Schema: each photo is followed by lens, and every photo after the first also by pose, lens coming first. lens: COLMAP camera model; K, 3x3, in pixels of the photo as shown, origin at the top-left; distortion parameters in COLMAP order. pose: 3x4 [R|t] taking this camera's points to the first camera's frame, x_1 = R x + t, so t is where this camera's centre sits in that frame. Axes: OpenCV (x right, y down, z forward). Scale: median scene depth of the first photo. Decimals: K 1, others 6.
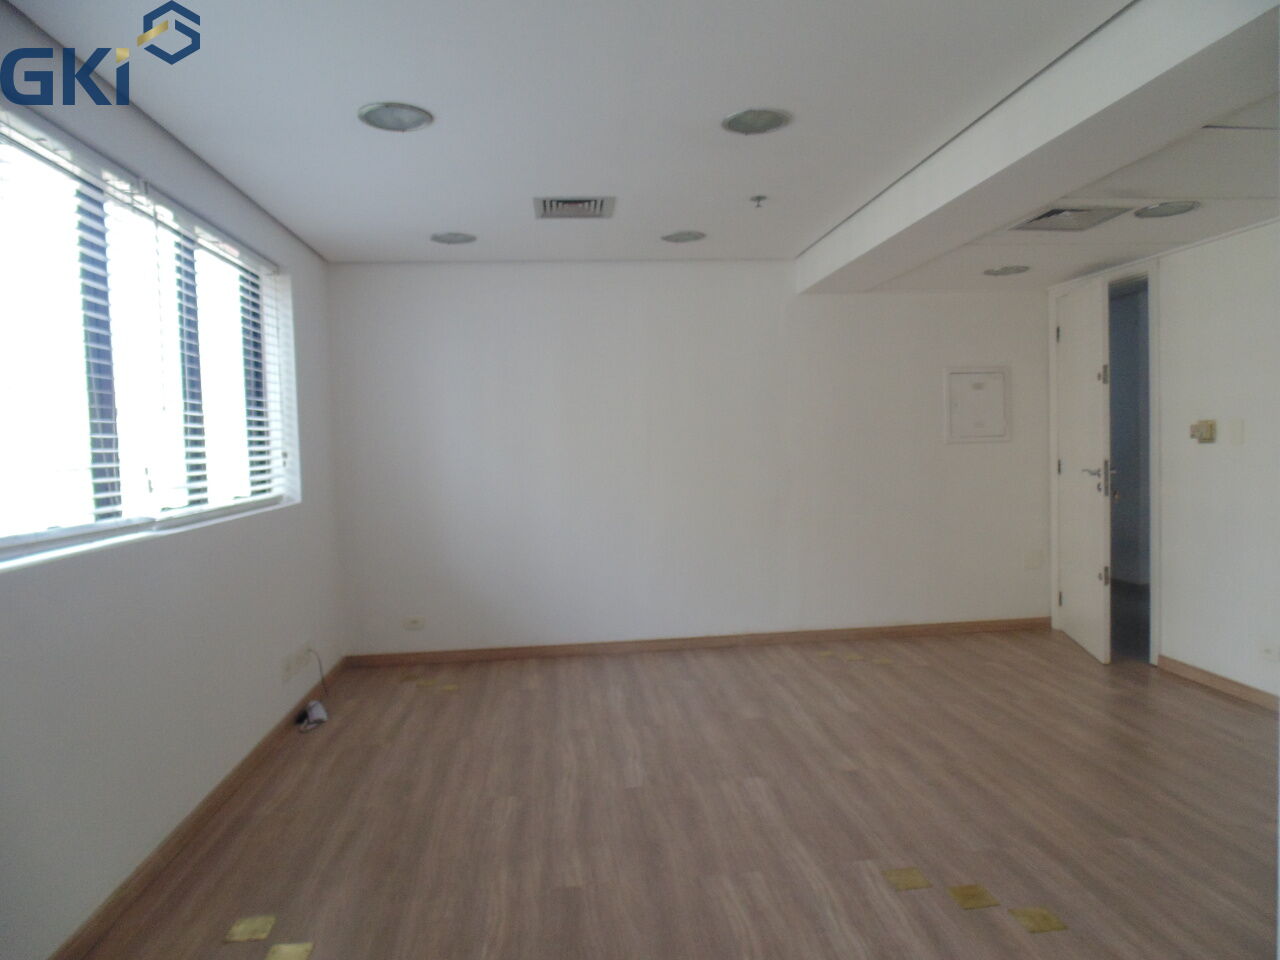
lens RADIAL K [[850.0, 0, 646.8], [0, 850.0, 480.4], [0, 0, 1]] dist [-0.006300, -0.002963]
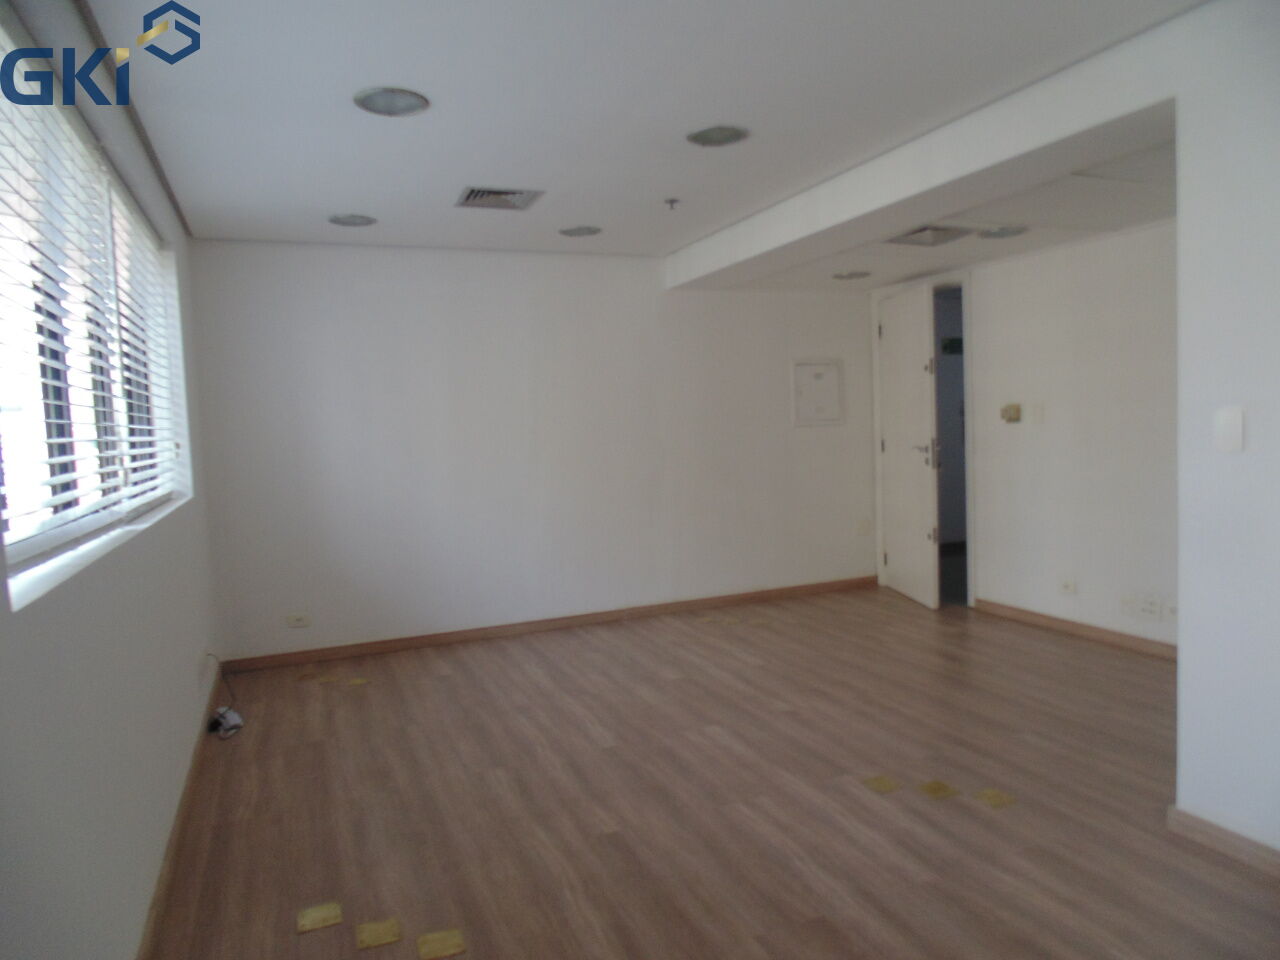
lens RADIAL K [[850.0, 0, 643.4], [0, 850.0, 481.2], [0, 0, 1]] dist [-0.006300, -0.002963]
pose [[0.958615, -0.030072, 0.283114, -0.226095], [0.026805, 0.999522, 0.015405, 0.008585], [-0.283442, -0.007179, 0.958963, -0.034318]]
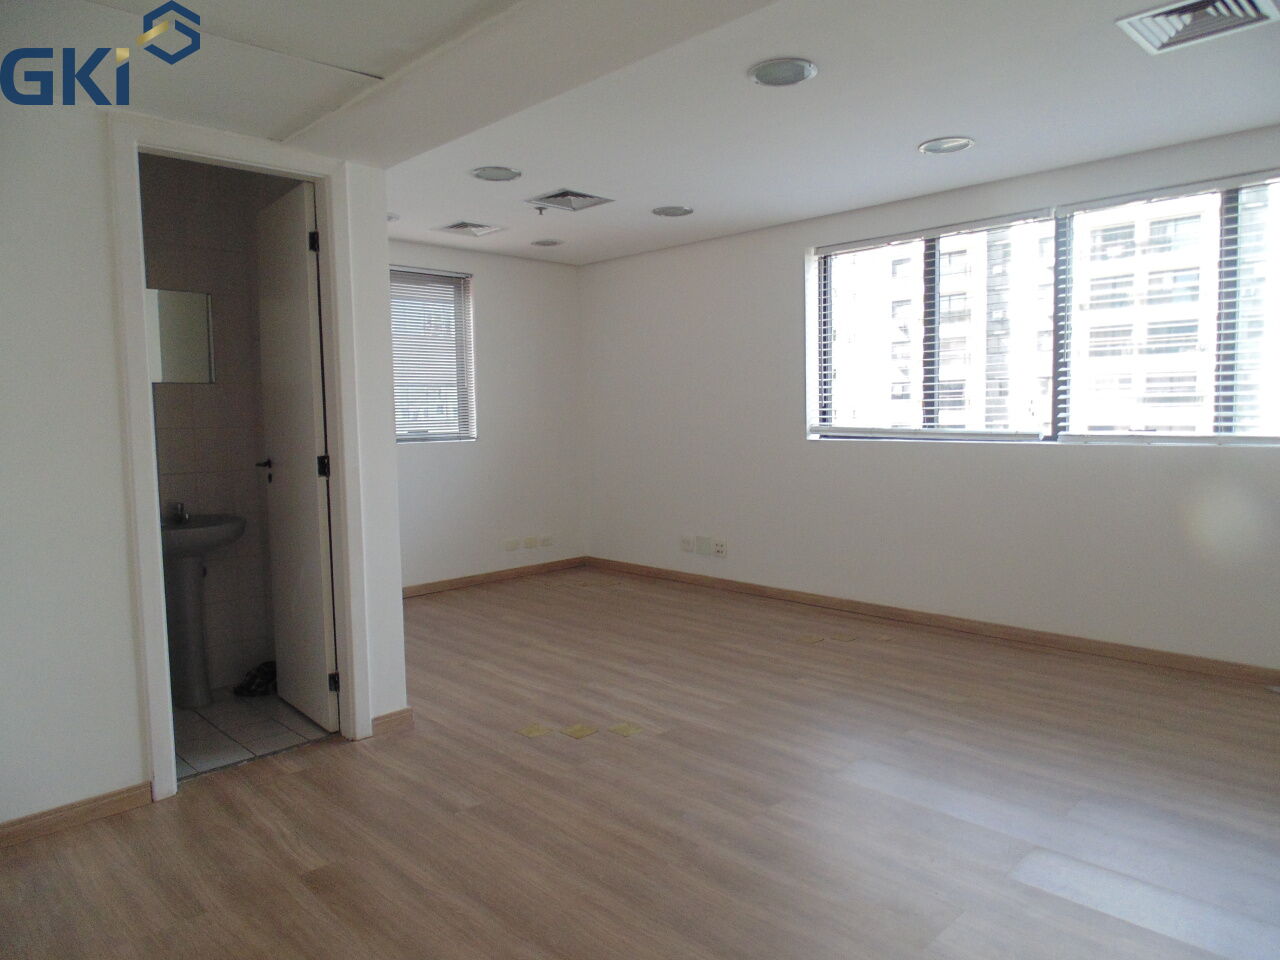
lens RADIAL K [[850.0, 0, 640.1], [0, 850.0, 471.7], [0, 0, 1]] dist [-0.006300, -0.002963]
pose [[-0.788878, 0.088023, -0.608213, 0.696030], [0.015415, 0.992212, 0.123602, -0.062696], [0.614356, 0.088131, -0.784091, 1.323044]]
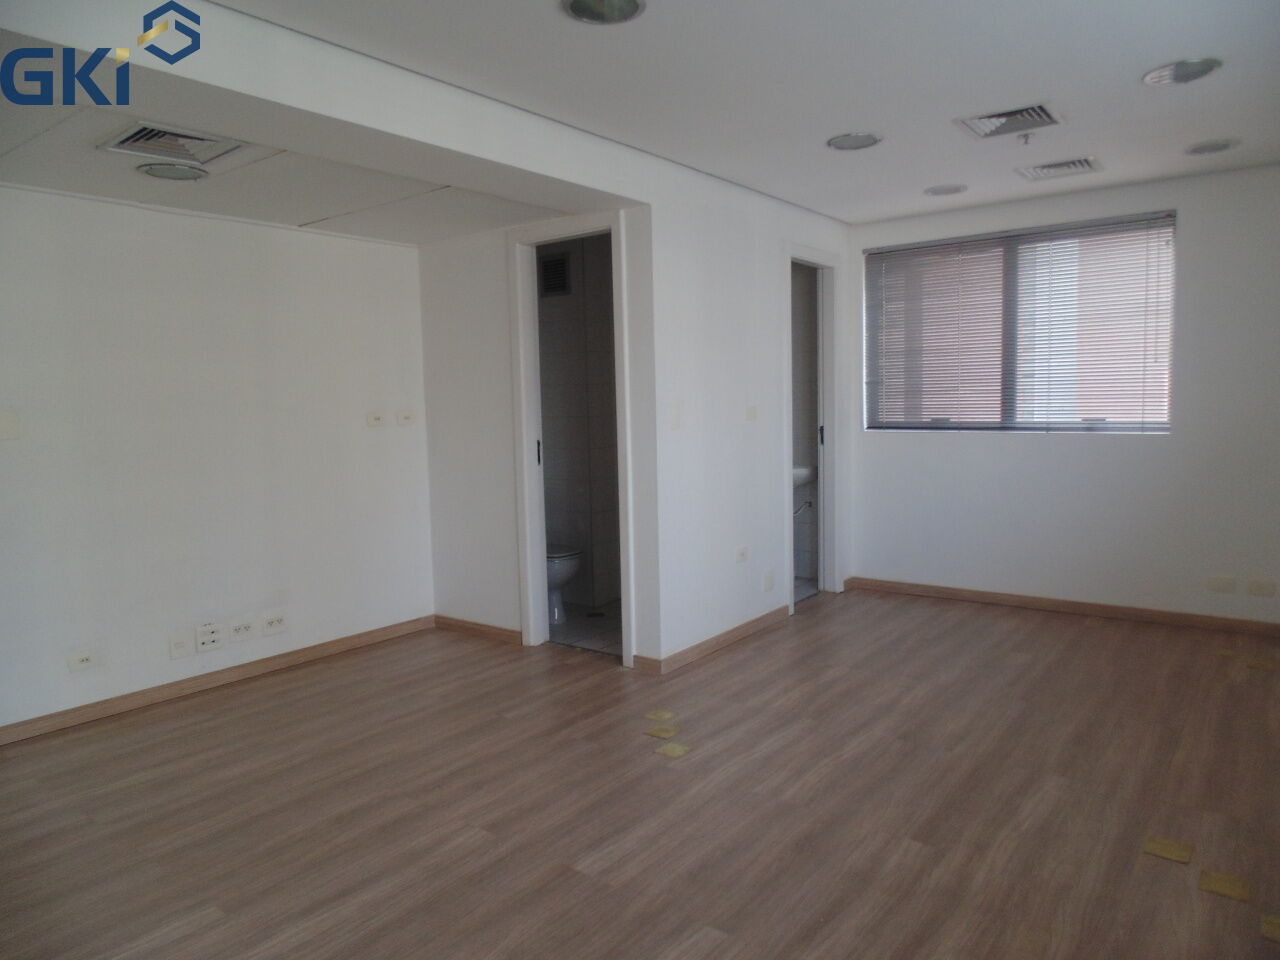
lens RADIAL K [[850.0, 0, 661.9], [0, 850.0, 477.4], [0, 0, 1]] dist [-0.006300, -0.002963]
pose [[-0.729713, -0.017212, 0.683537, -0.356407], [0.075157, 0.991607, 0.105203, -0.046176], [-0.679611, 0.128141, -0.722295, 1.228707]]
